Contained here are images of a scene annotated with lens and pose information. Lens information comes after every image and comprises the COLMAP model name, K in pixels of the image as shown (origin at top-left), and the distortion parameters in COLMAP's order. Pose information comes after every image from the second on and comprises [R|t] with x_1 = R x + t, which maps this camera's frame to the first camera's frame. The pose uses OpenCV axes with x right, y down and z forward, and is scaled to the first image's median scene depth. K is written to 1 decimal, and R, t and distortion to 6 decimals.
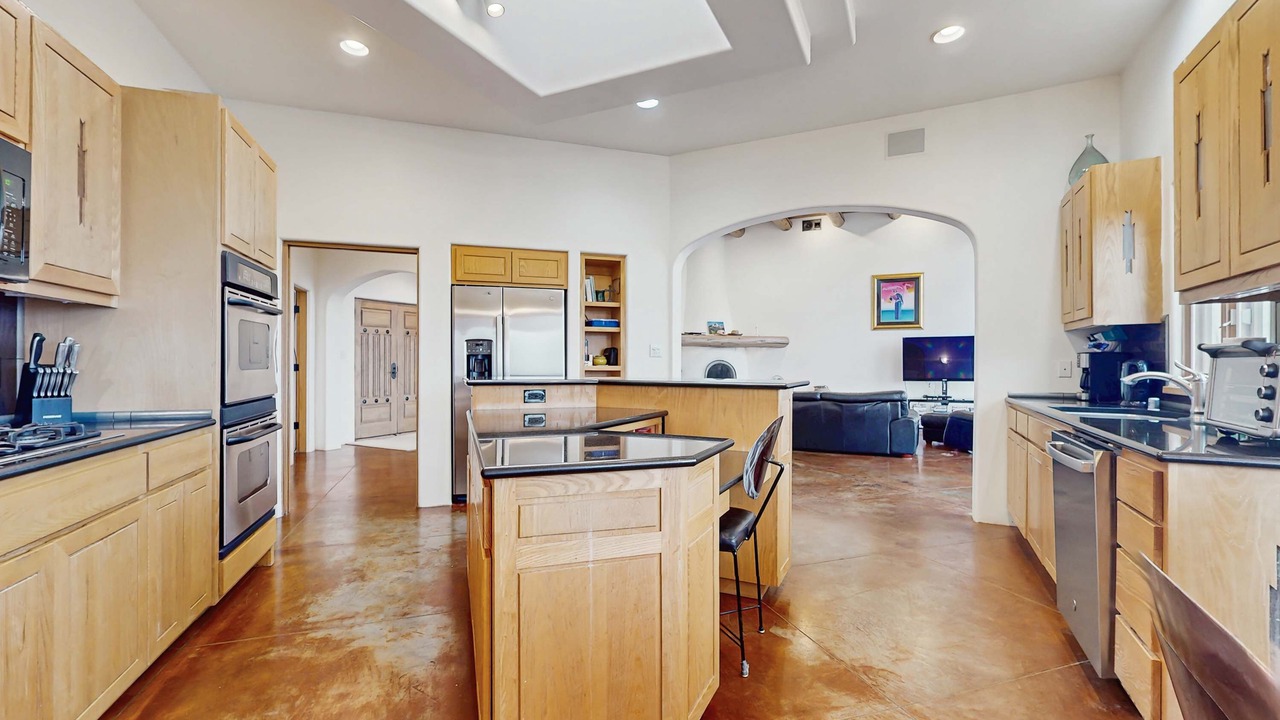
lens RADIAL K [[554.9, 0, 640.0], [0, 554.9, 360.0], [0, 0, 1]] dist [-0.000192, -0.000403]
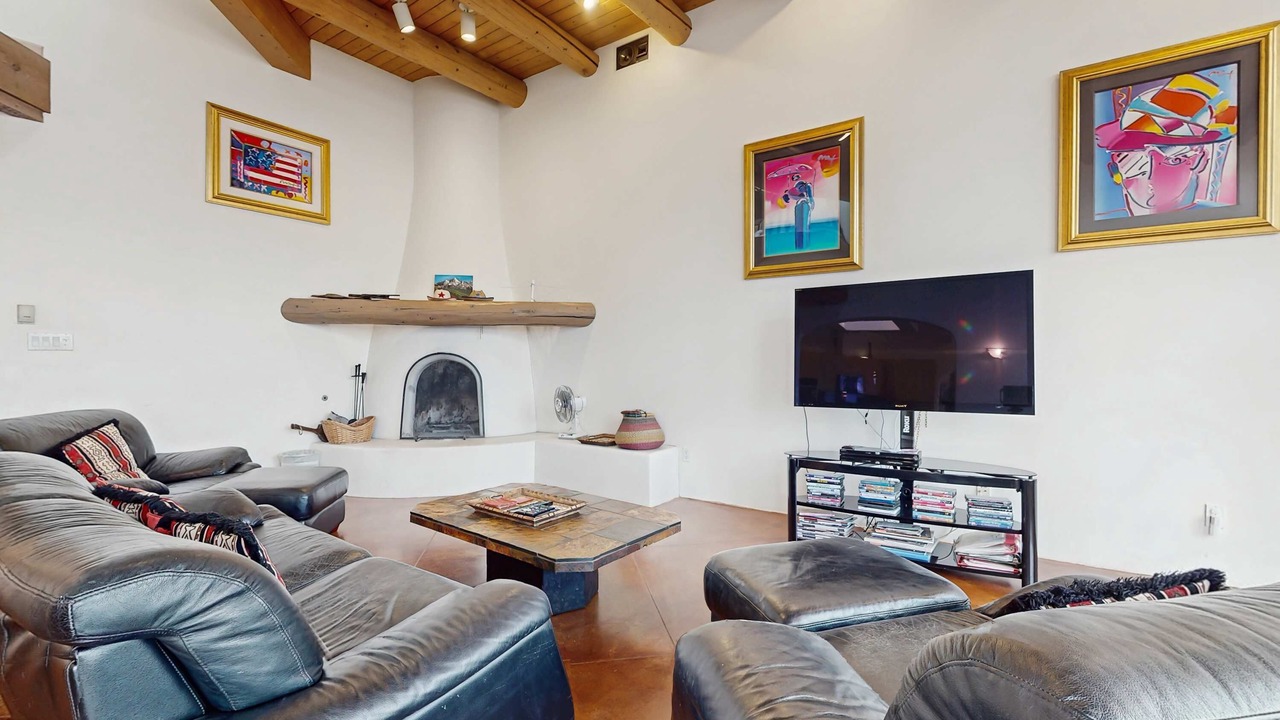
lens RADIAL K [[554.9, 0, 640.0], [0, 554.9, 360.0], [0, 0, 1]] dist [-0.000192, -0.000403]
pose [[0.988130, -0.001206, -0.153618, 0.407460], [0.002728, 0.999949, 0.009700, 0.002262], [0.153599, -0.010004, 0.988083, 0.585426]]
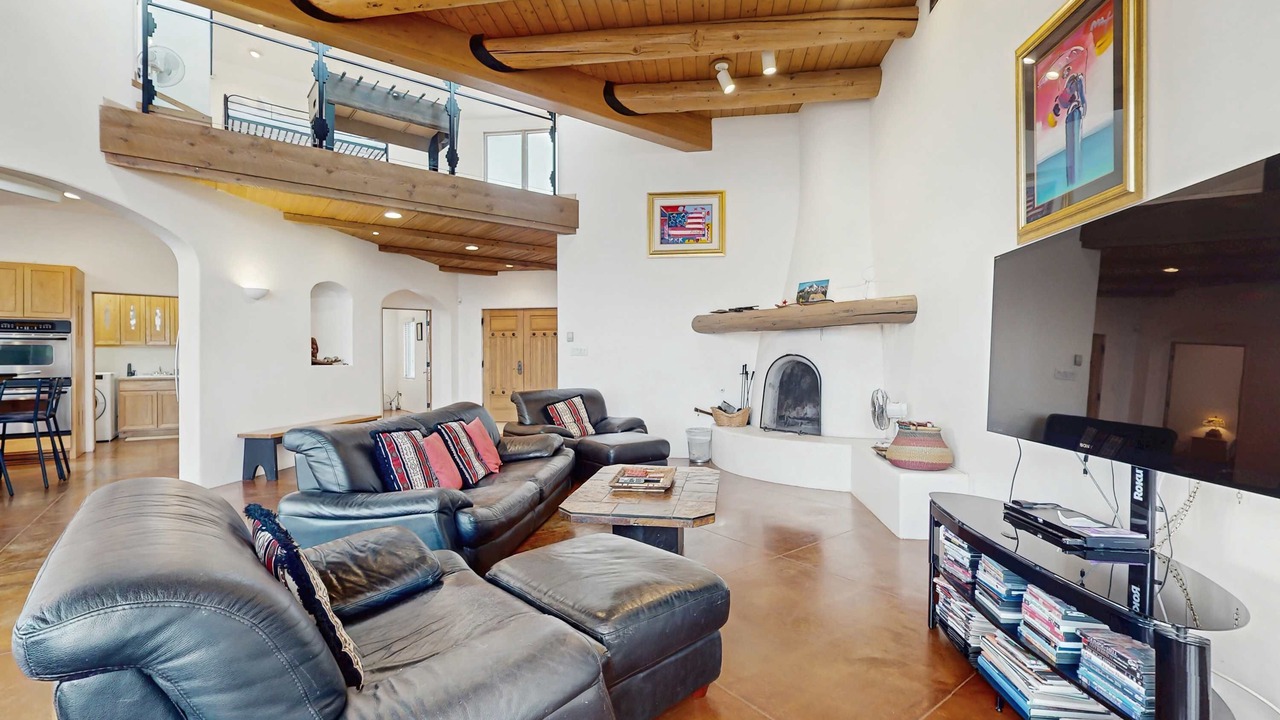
lens RADIAL K [[554.9, 0, 640.0], [0, 554.9, 360.0], [0, 0, 1]] dist [-0.000192, -0.000403]
pose [[0.331205, -0.001173, -0.943558, 0.626698], [0.009305, 0.999955, 0.002023, 0.003124], [0.943513, -0.009449, 0.331201, 0.729324]]
